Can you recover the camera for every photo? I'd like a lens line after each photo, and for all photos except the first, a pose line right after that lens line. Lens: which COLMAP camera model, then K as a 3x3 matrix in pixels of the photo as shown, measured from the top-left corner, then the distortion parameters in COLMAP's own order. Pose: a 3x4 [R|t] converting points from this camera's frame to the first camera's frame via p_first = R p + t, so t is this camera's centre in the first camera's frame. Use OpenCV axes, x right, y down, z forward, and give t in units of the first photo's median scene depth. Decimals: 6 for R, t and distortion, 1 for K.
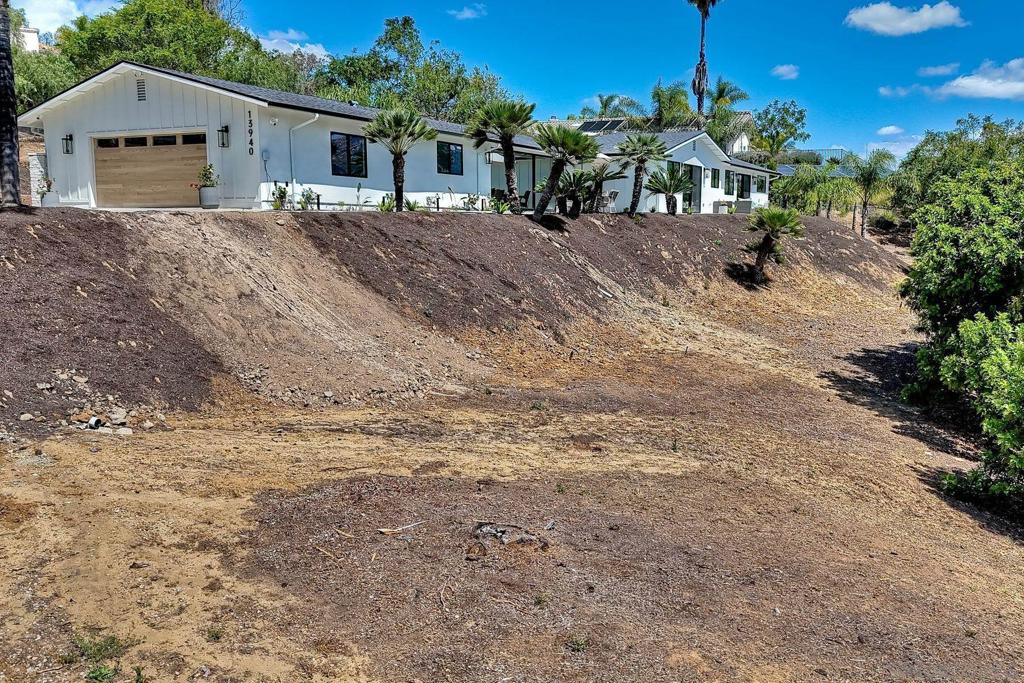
lens RADIAL K [[891.6, 0, 554.3], [0, 891.6, 338.1], [0, 0, 1]] dist [0.092348, -0.099424]
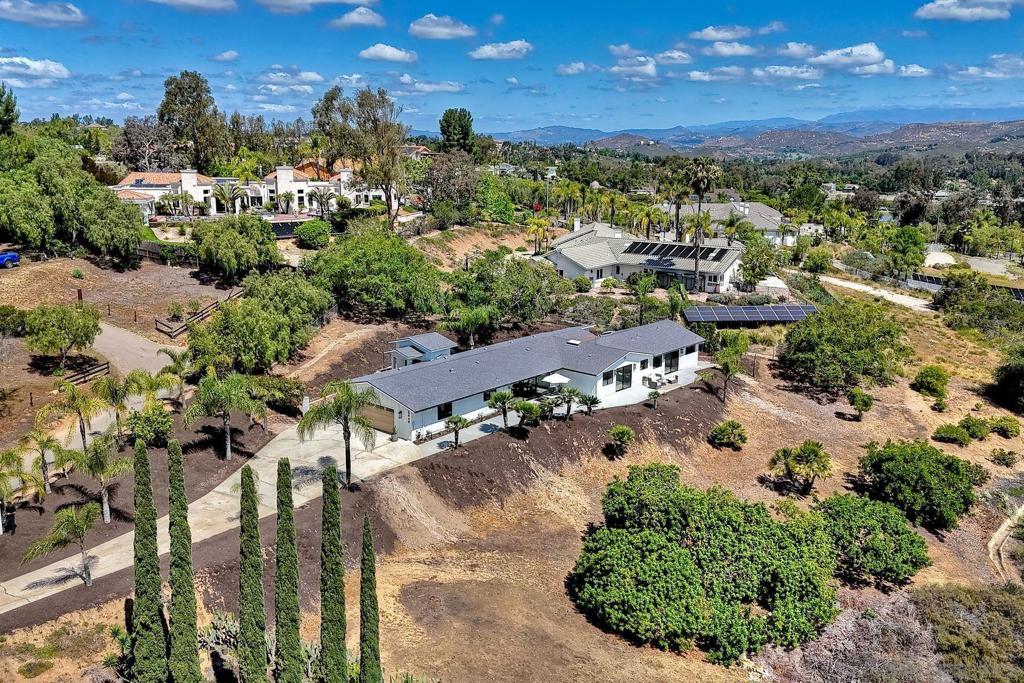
lens RADIAL K [[892.5, 0, 519.5], [0, 892.5, 334.4], [0, 0, 1]] dist [0.088266, -0.112480]
pose [[0.974675, 0.049249, -0.218135, 0.544822], [-0.028893, 0.995006, 0.095545, -0.680110], [0.221751, -0.086823, 0.971230, -1.473150]]
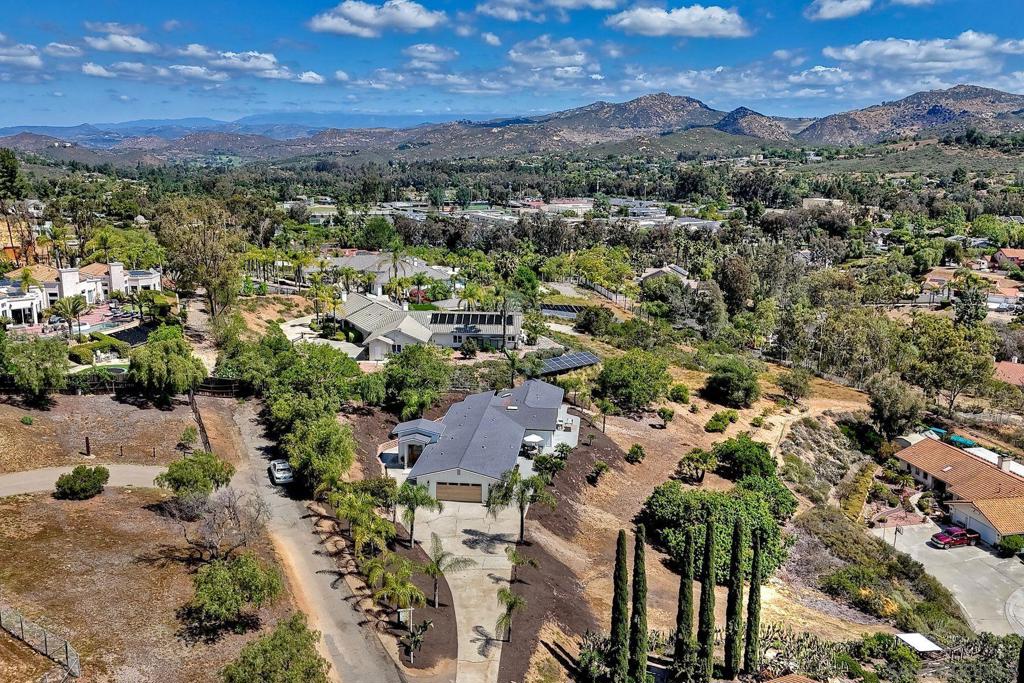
lens RADIAL K [[882.3, 0, 512.0], [0, 882.3, 341.5], [0, 0, 1]] dist [0.076756, -0.094246]
pose [[0.928204, -0.078071, 0.363789, -1.456366], [0.040903, 0.993223, 0.108785, -1.135037], [-0.369817, -0.086095, 0.925107, -2.270247]]
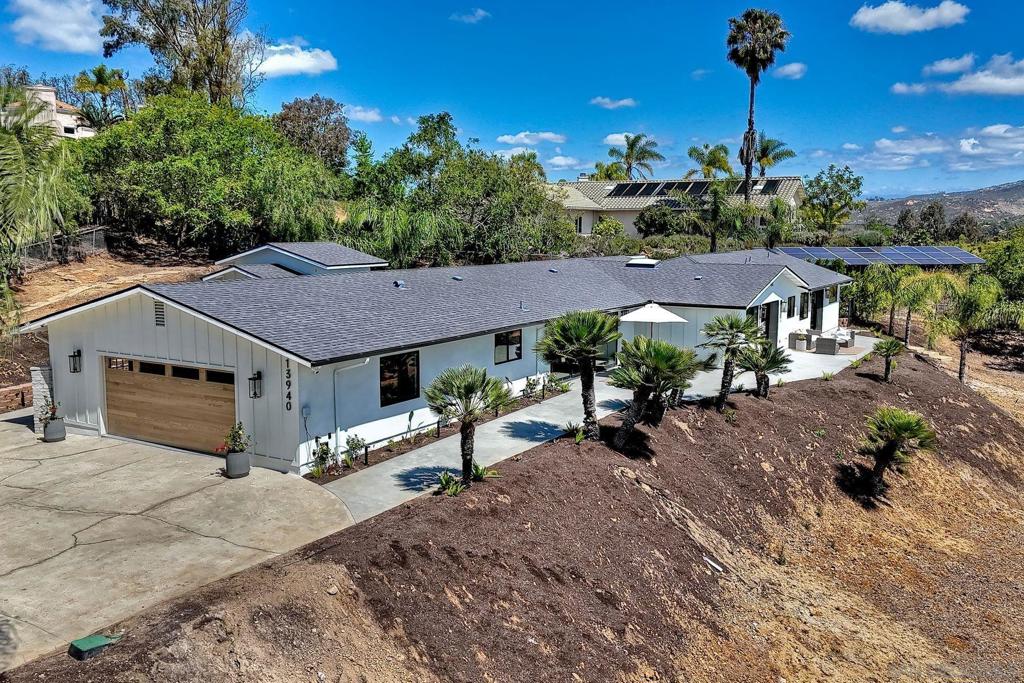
lens RADIAL K [[892.5, 0, 519.5], [0, 892.5, 334.4], [0, 0, 1]] dist [0.088266, -0.112480]
pose [[0.998919, 0.005084, -0.046216, -0.077076], [-0.005181, 0.999985, -0.001964, -0.242543], [0.046205, 0.002201, 0.998930, 0.166185]]
